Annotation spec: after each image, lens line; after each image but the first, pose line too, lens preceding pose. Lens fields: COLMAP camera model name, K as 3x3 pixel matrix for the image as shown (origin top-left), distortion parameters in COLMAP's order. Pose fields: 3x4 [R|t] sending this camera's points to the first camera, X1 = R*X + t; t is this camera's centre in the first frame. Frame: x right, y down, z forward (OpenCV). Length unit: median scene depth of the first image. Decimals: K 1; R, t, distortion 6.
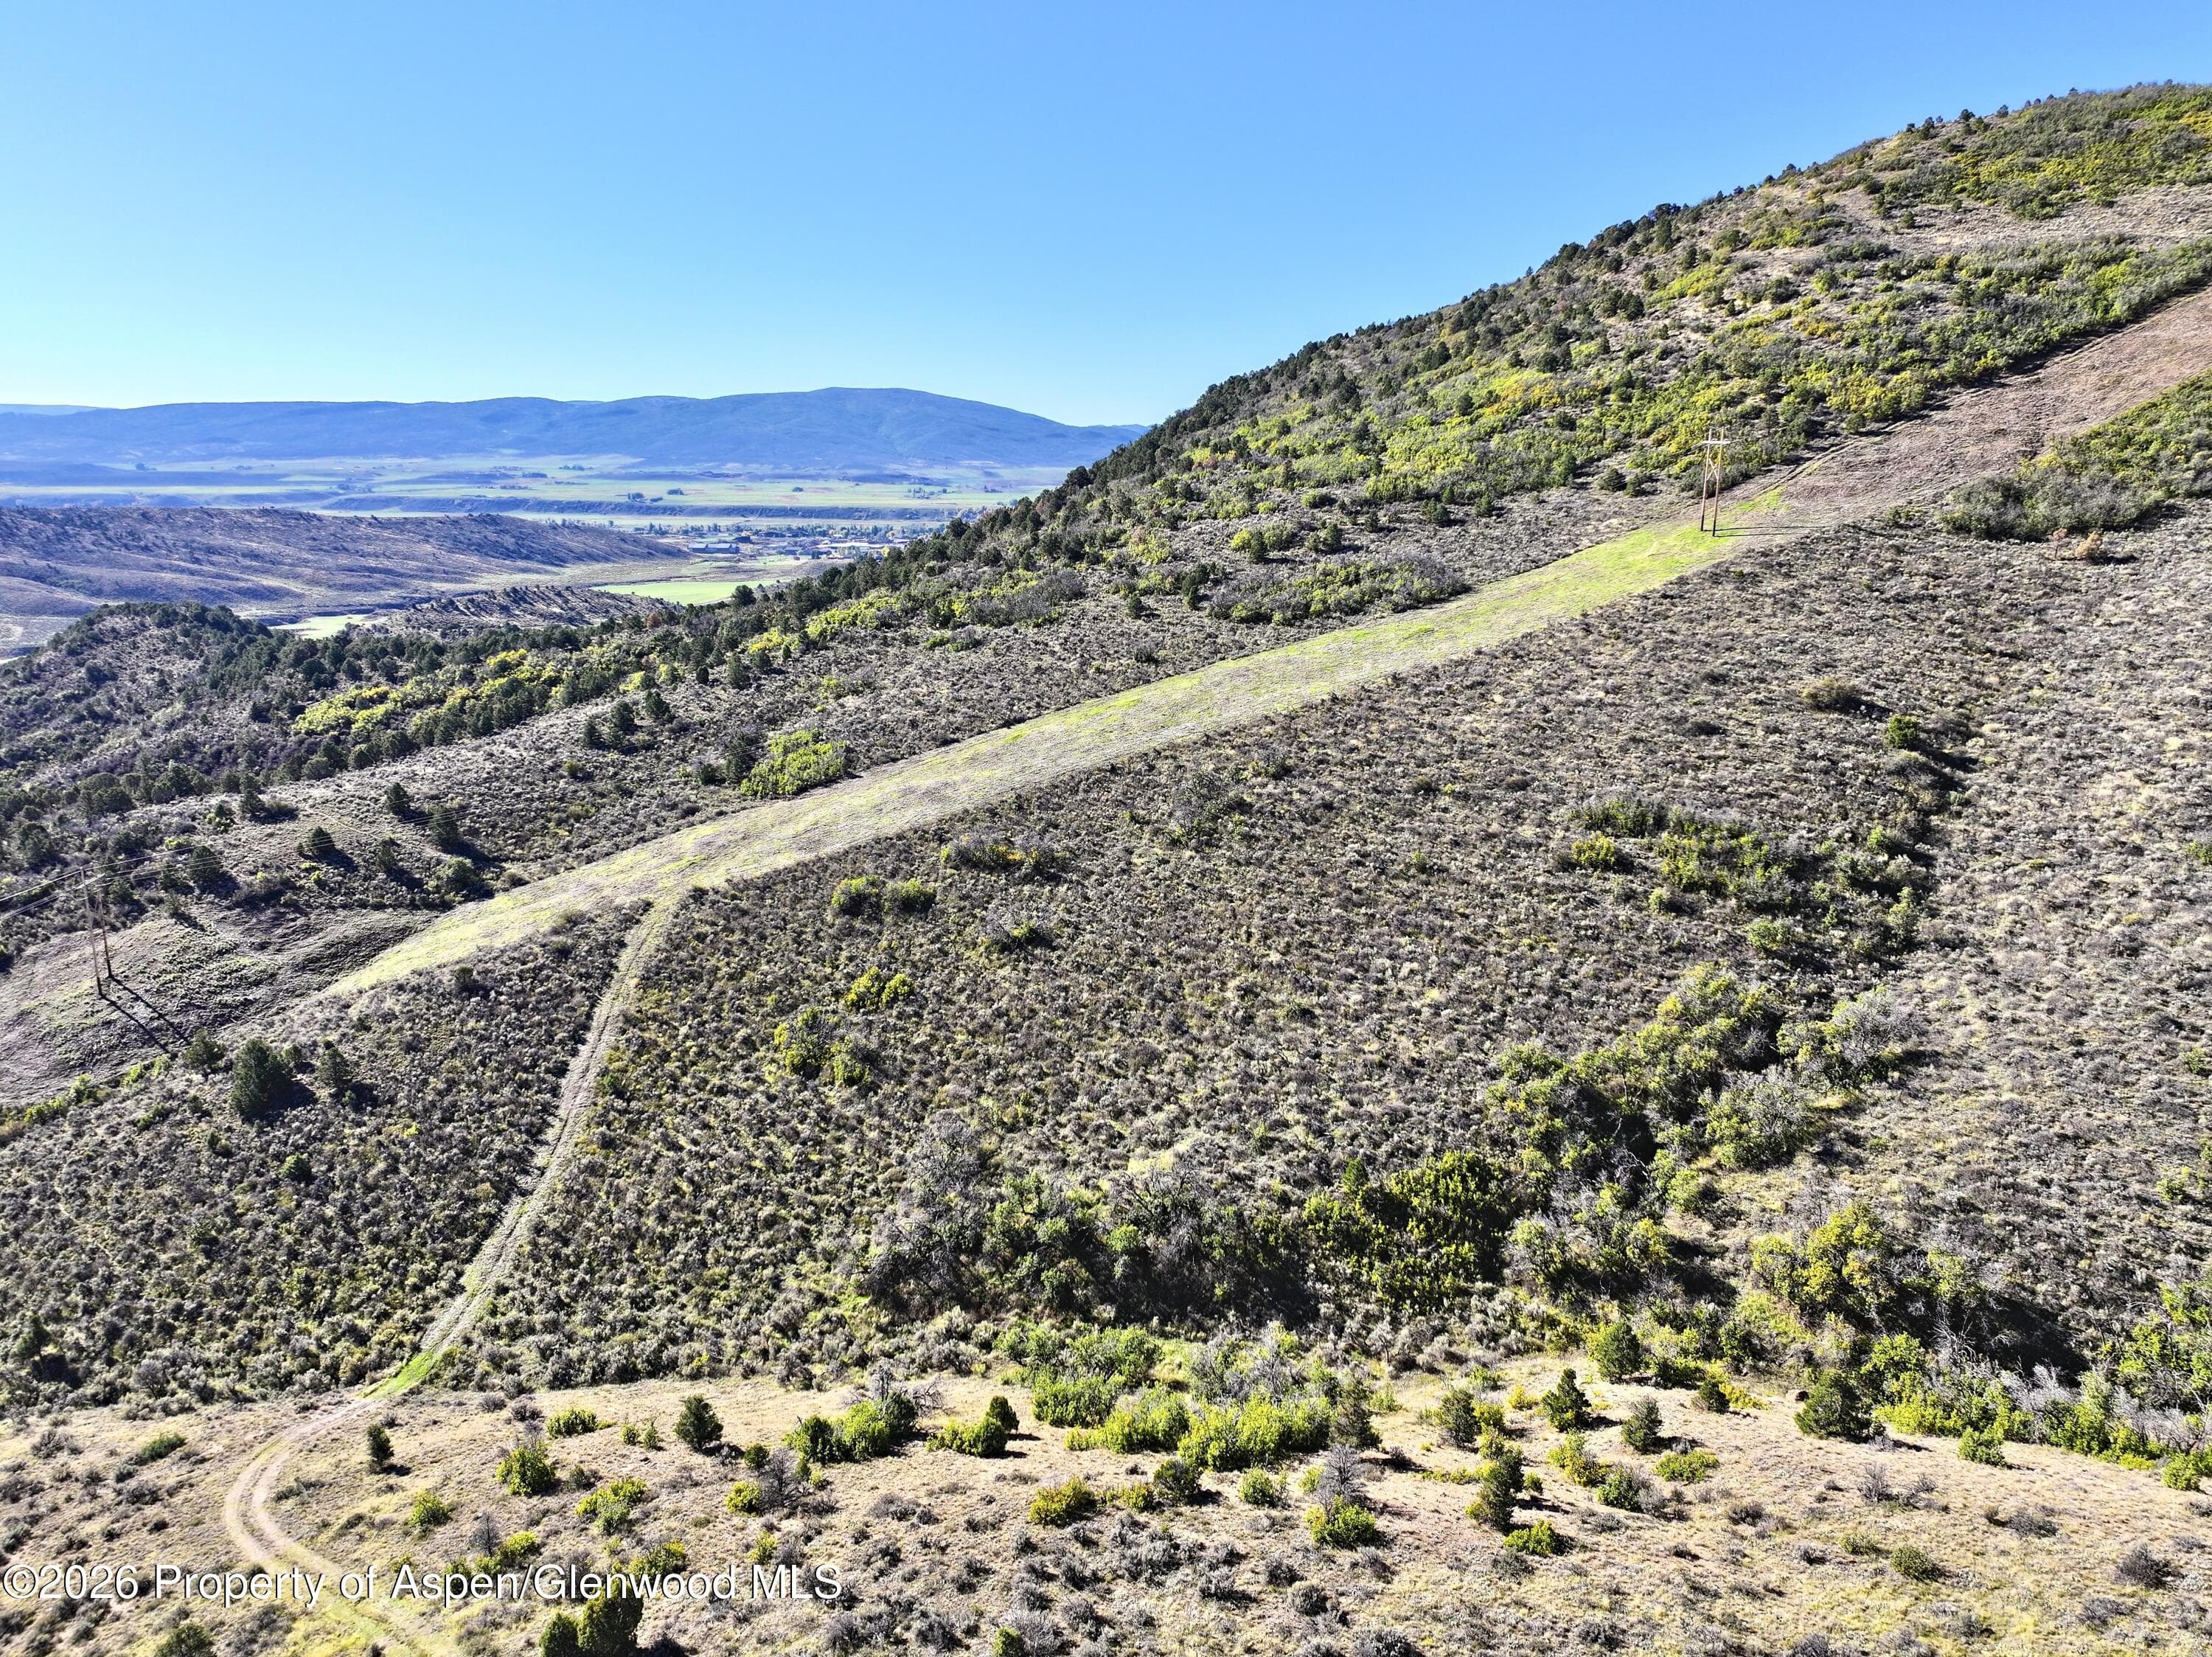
lens RADIAL K [[1551.2, 0, 1116.1], [0, 1551.2, 821.0], [0, 0, 1]] dist [-0.002727, 0.019359]
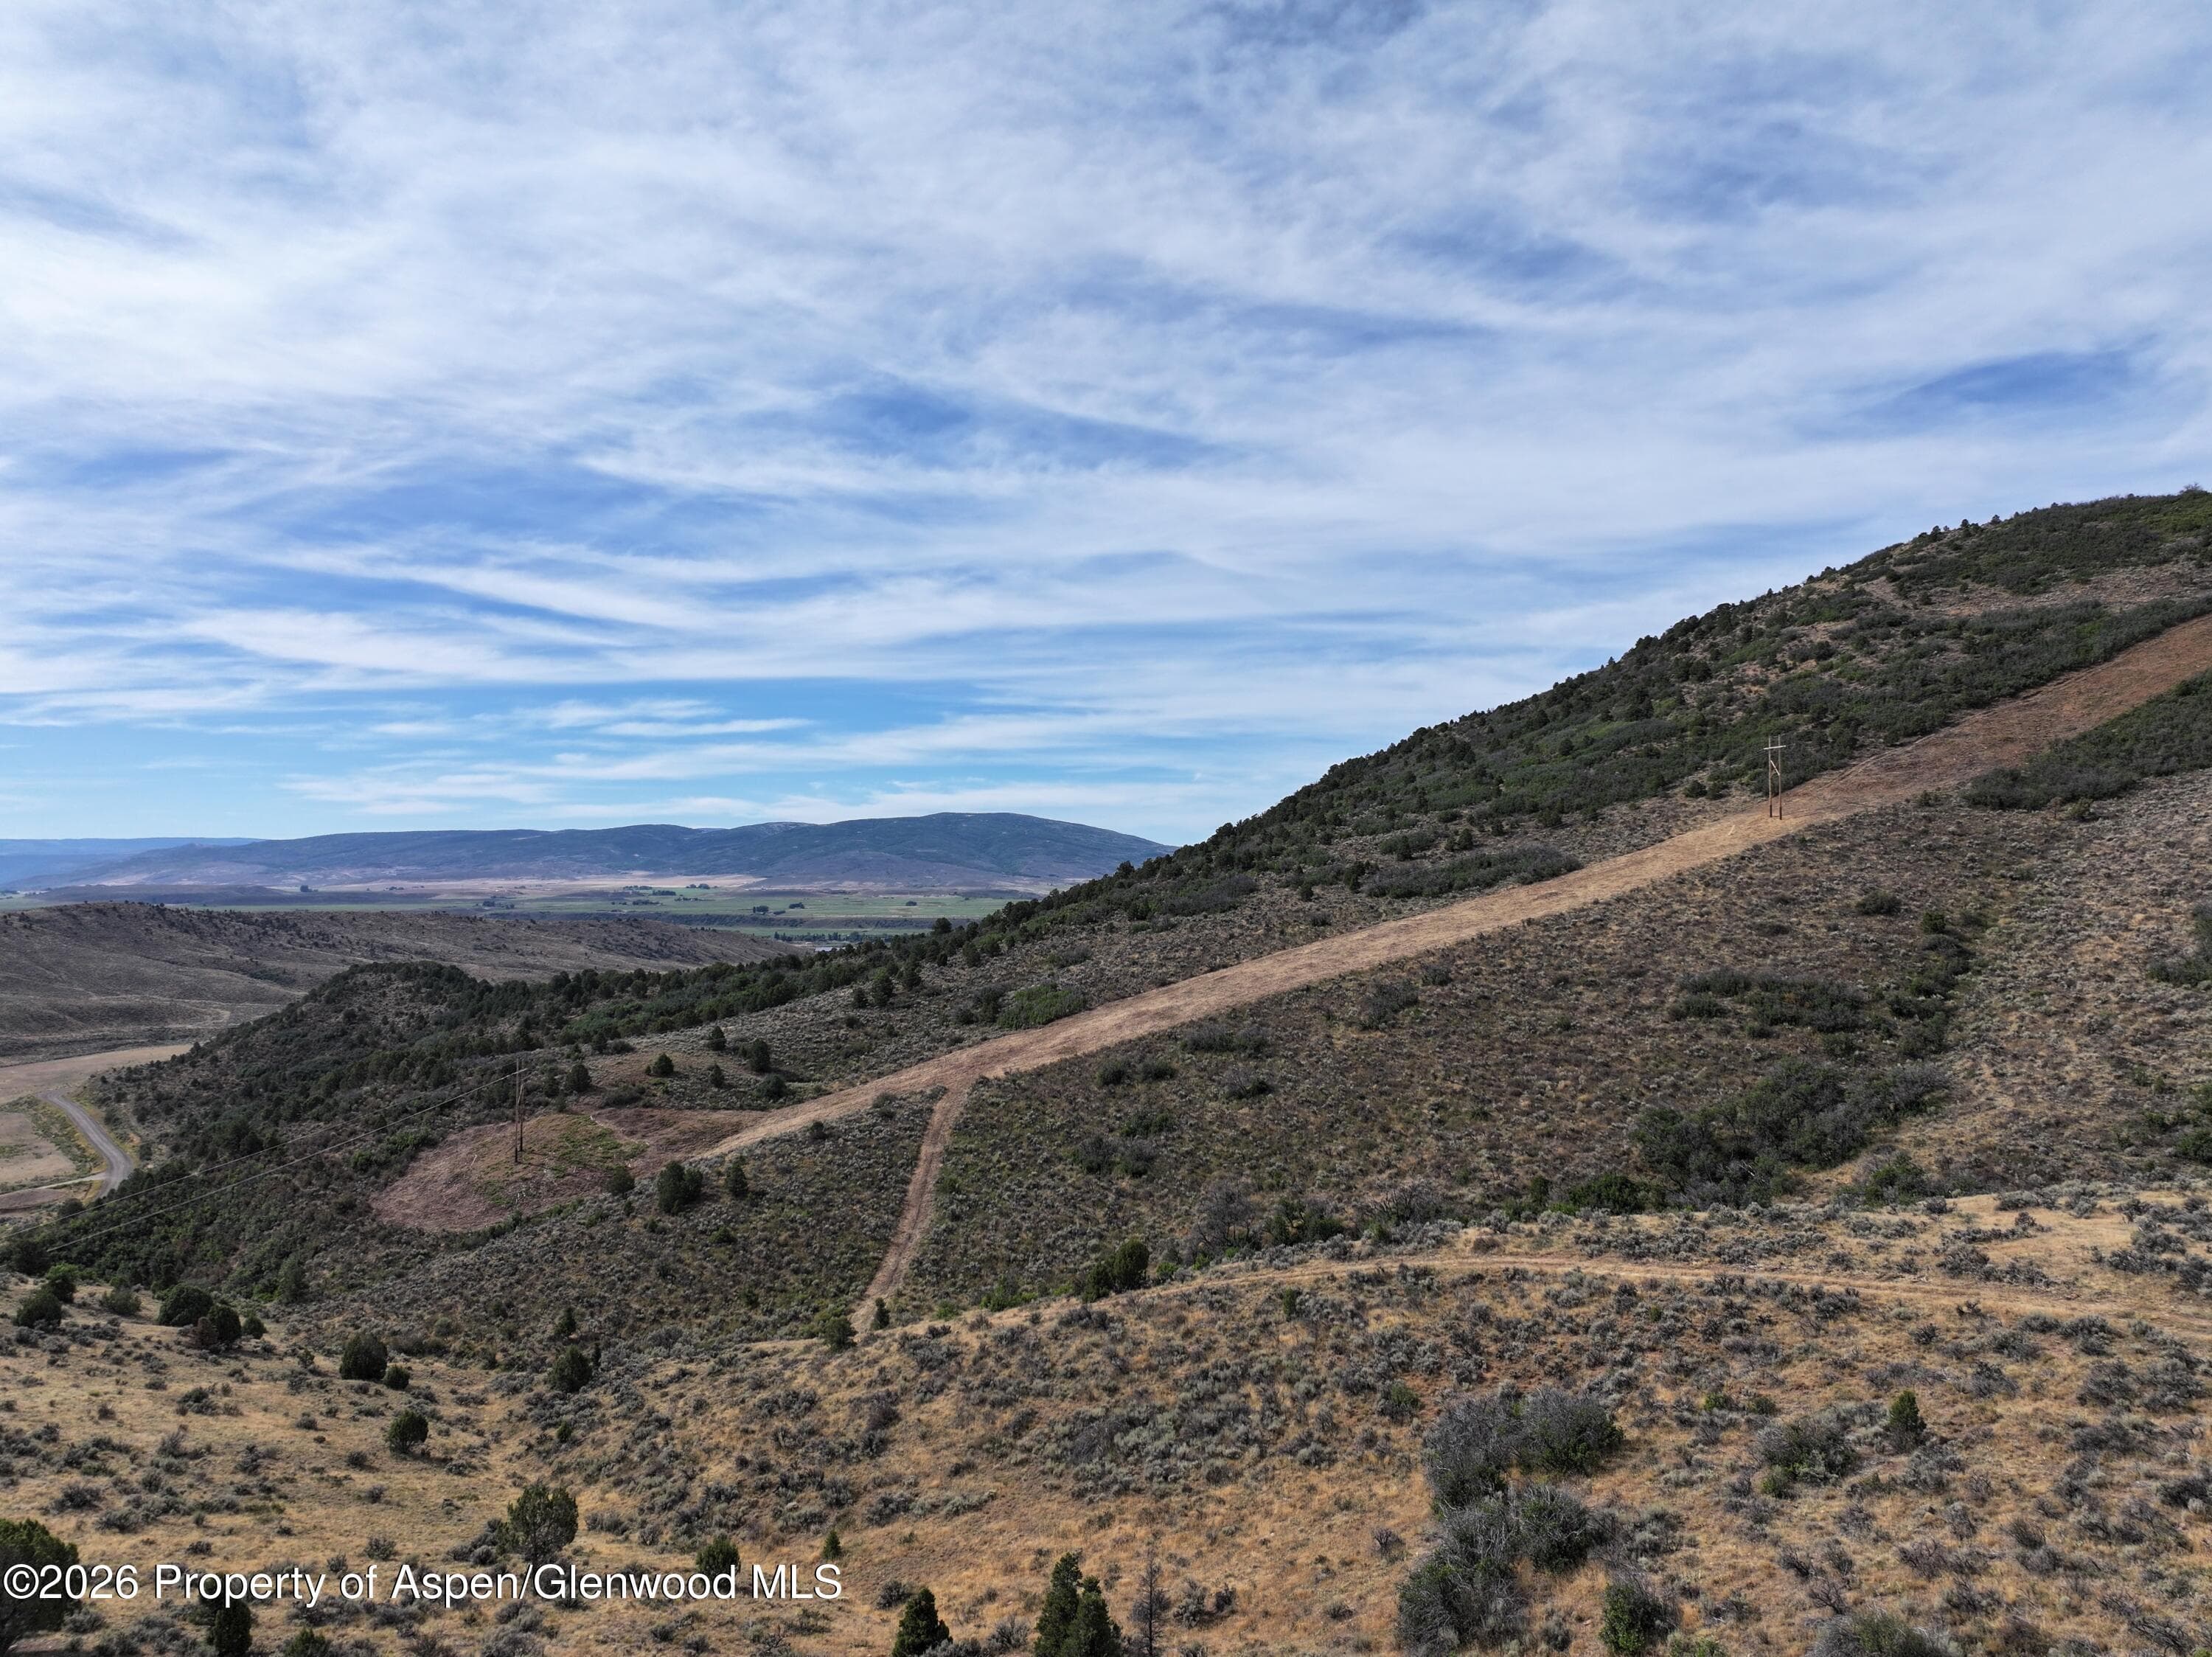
lens RADIAL K [[1551.2, 0, 1116.1], [0, 1551.2, 821.0], [0, 0, 1]] dist [-0.002727, 0.019359]
pose [[0.998096, -0.008760, -0.061052, -0.078620], [-0.007680, 0.964507, -0.263947, 0.167428], [0.061197, 0.263913, 0.962603, -0.256724]]
